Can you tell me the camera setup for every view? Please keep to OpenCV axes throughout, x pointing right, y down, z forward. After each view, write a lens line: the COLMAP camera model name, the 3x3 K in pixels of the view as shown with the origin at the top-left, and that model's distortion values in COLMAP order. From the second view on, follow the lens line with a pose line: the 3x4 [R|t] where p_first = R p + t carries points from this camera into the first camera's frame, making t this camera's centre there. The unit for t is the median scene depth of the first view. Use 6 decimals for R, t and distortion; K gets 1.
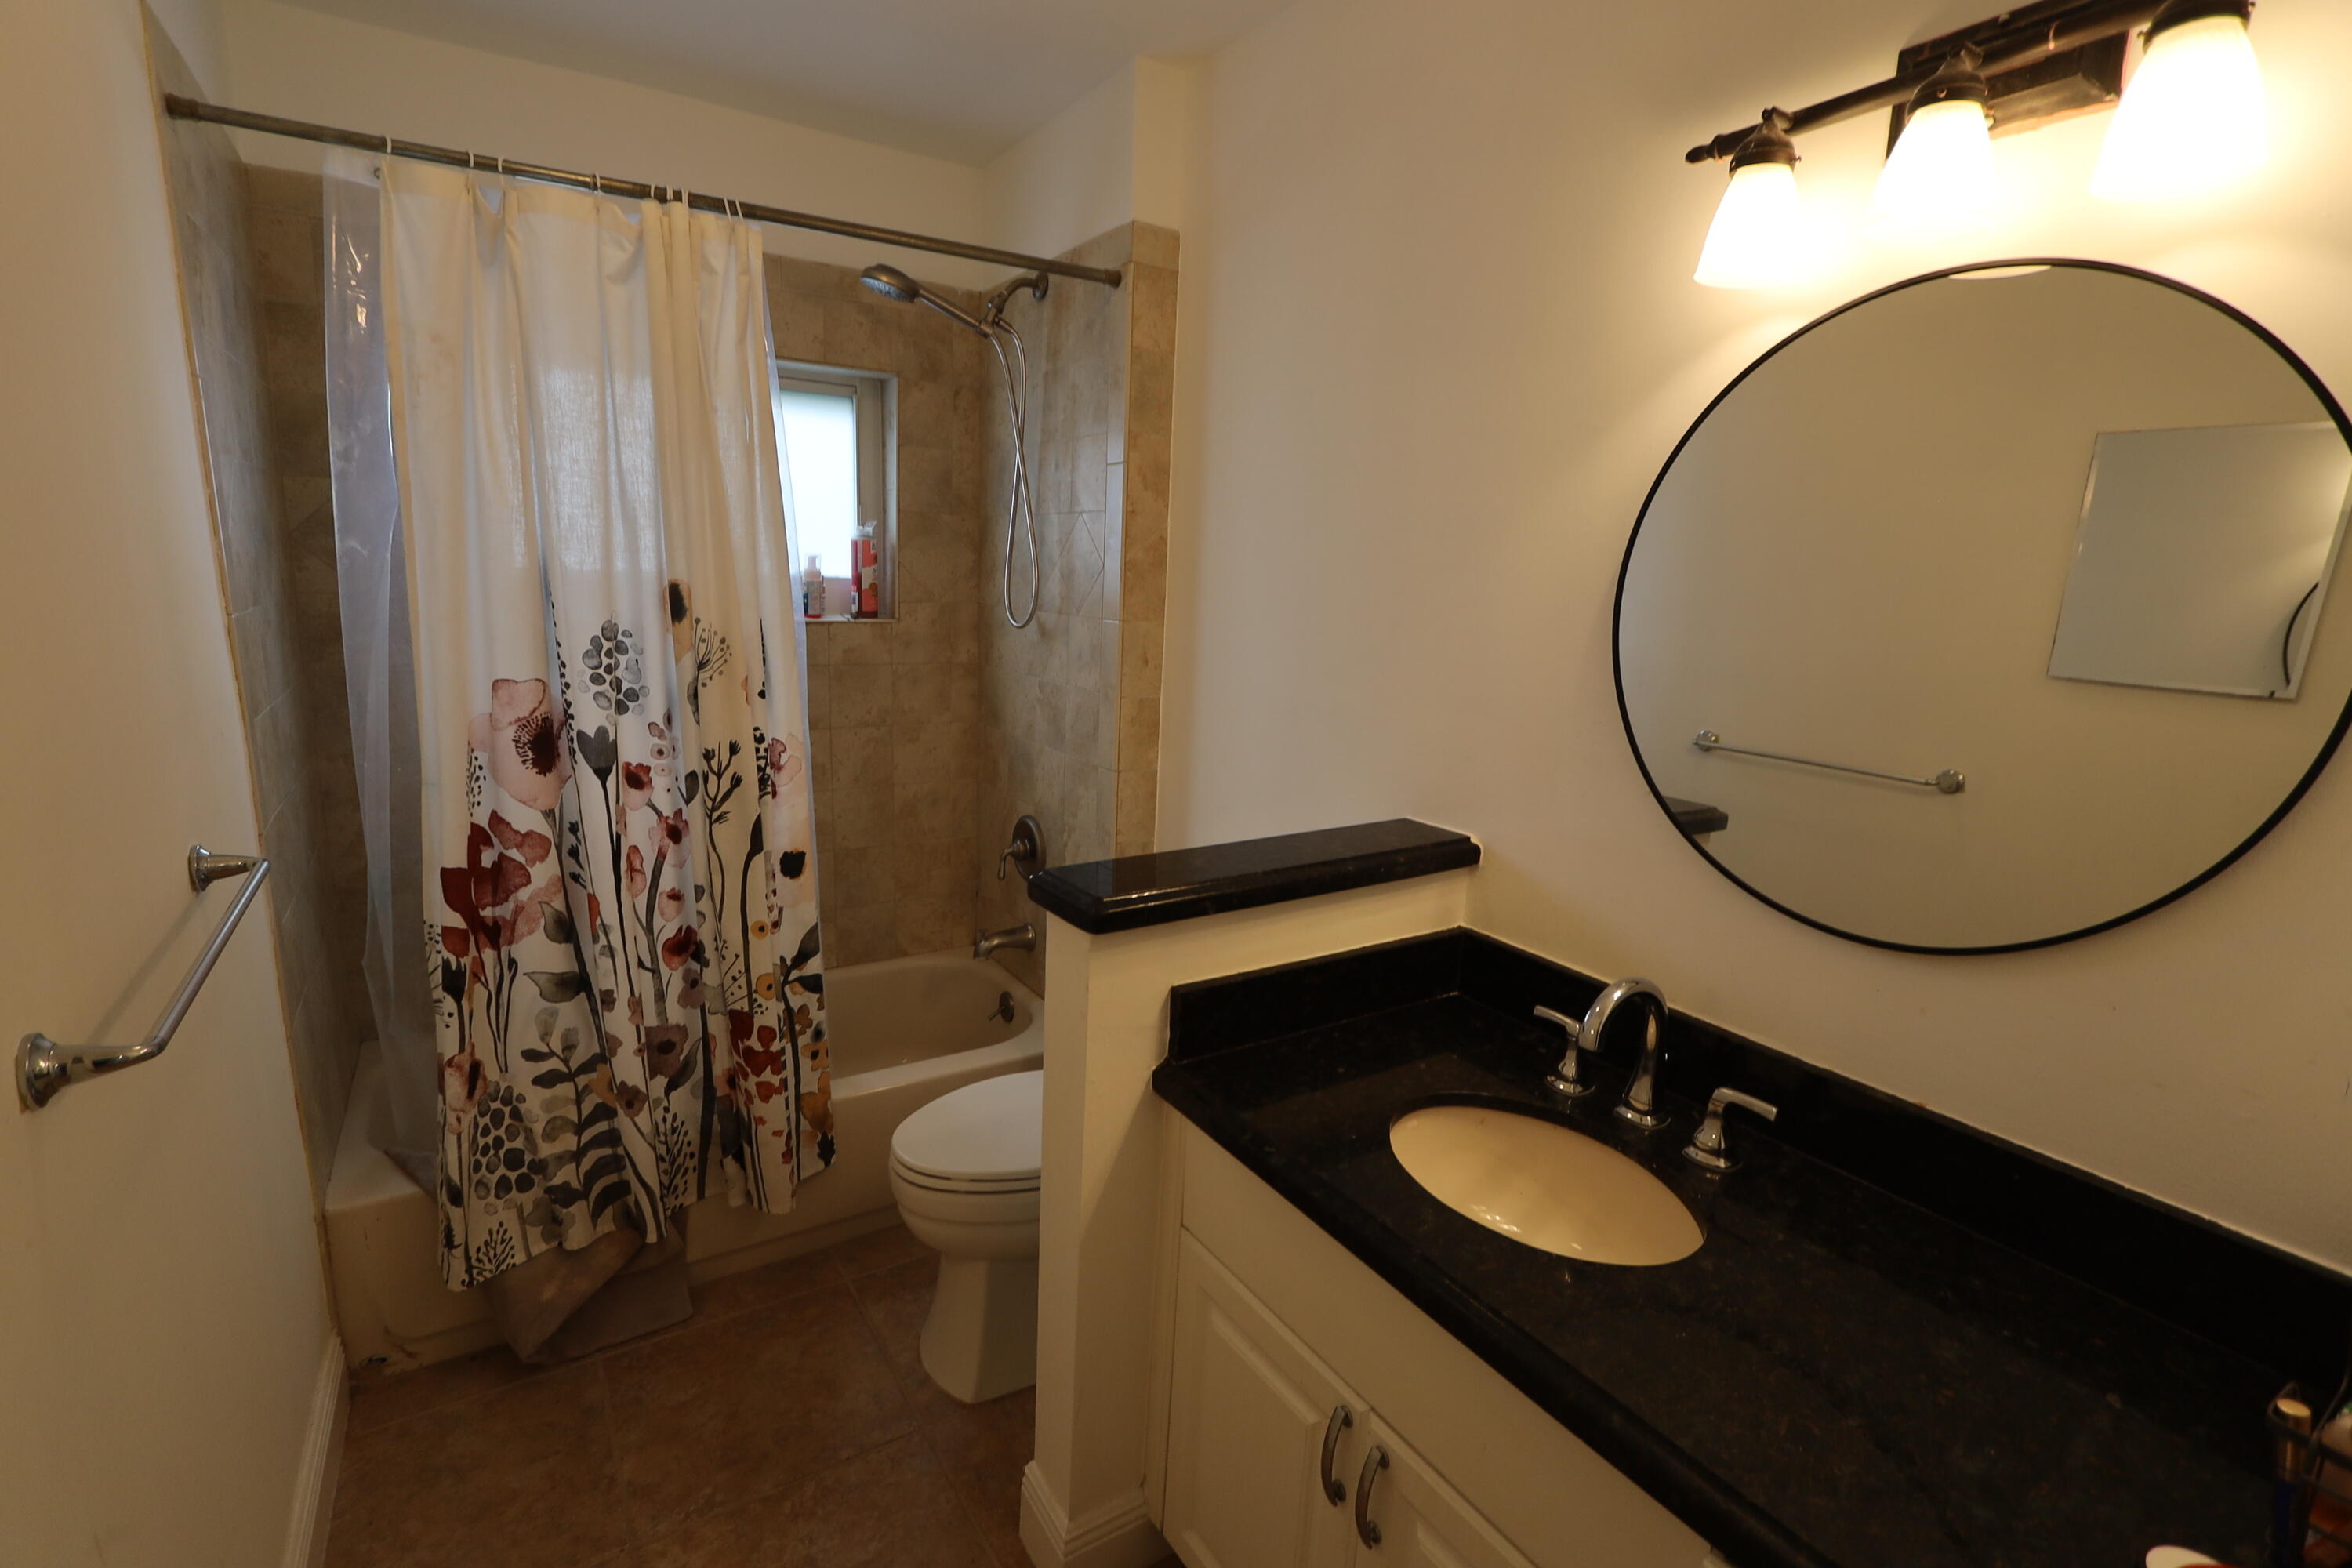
lens RADIAL K [[1075.8, 0, 1169.6], [0, 1075.8, 782.4], [0, 0, 1]] dist [-0.012822, 0.000091]
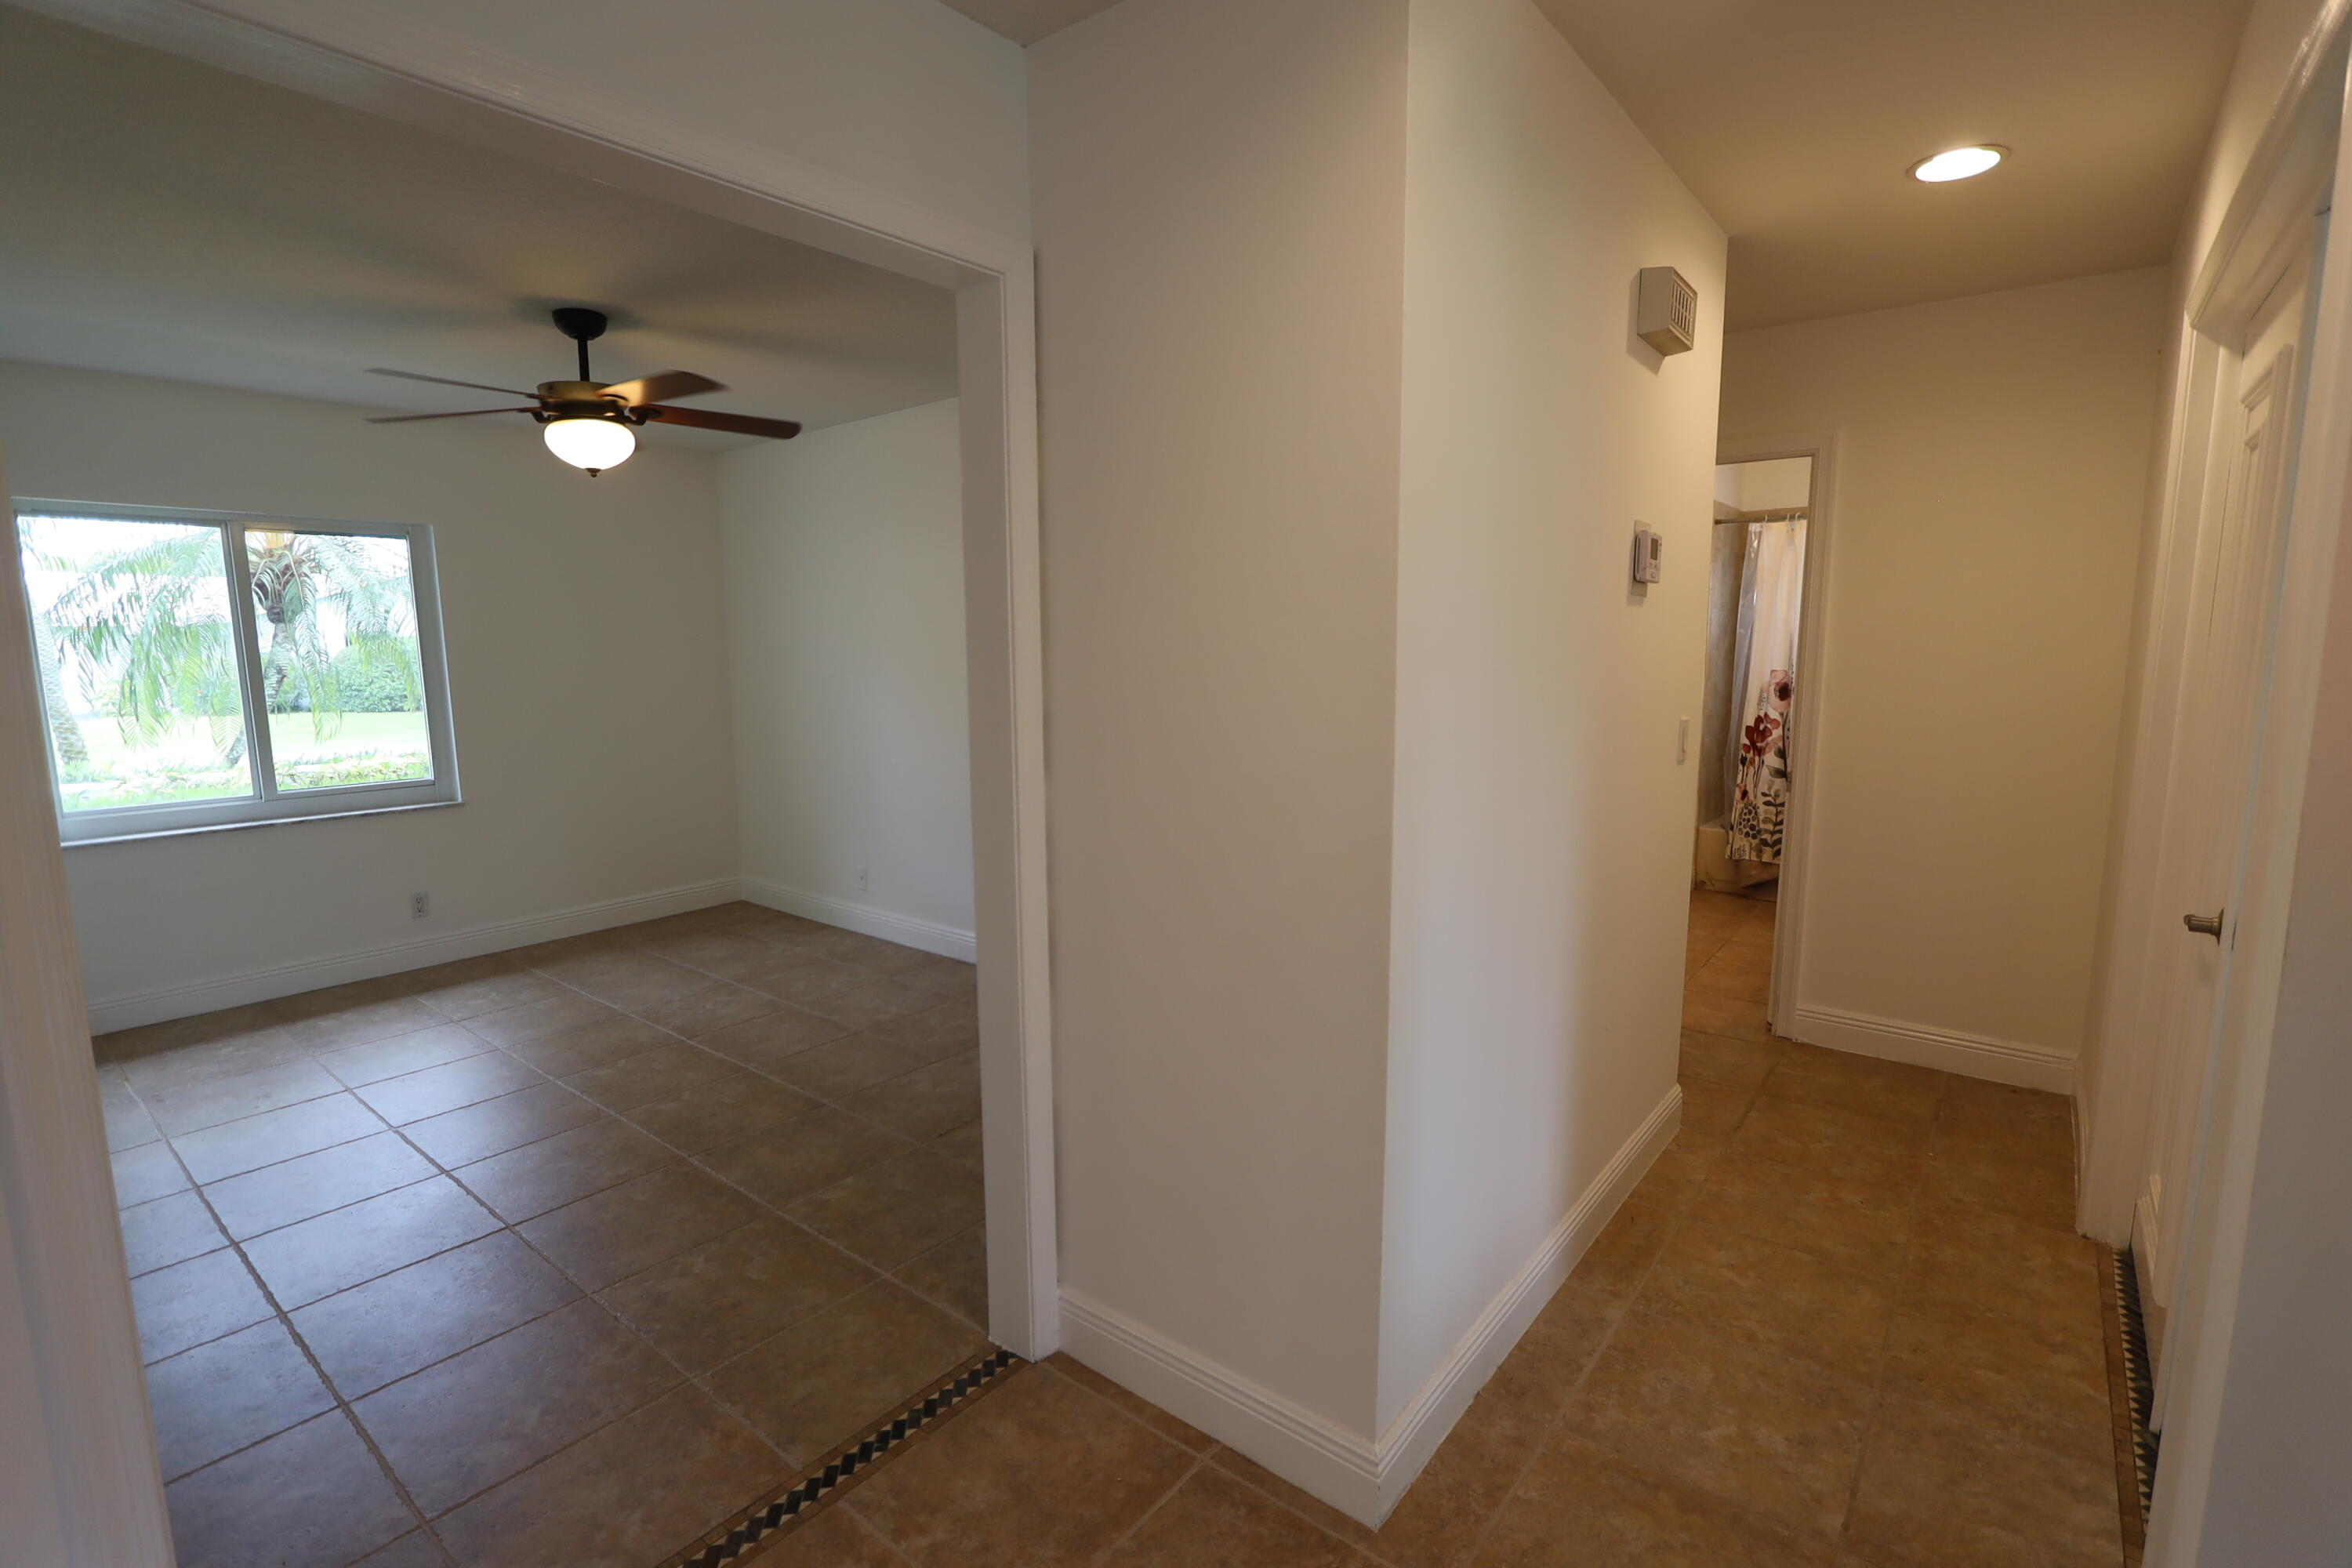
lens RADIAL K [[1074.4, 0, 1172.6], [0, 1074.4, 786.2], [0, 0, 1]] dist [-0.013262, -0.000054]
pose [[0.336371, 0.084142, -0.937963, 1.746805], [-0.176100, 0.984052, 0.025123, 0.466585], [0.925118, 0.156725, 0.345824, -1.667079]]
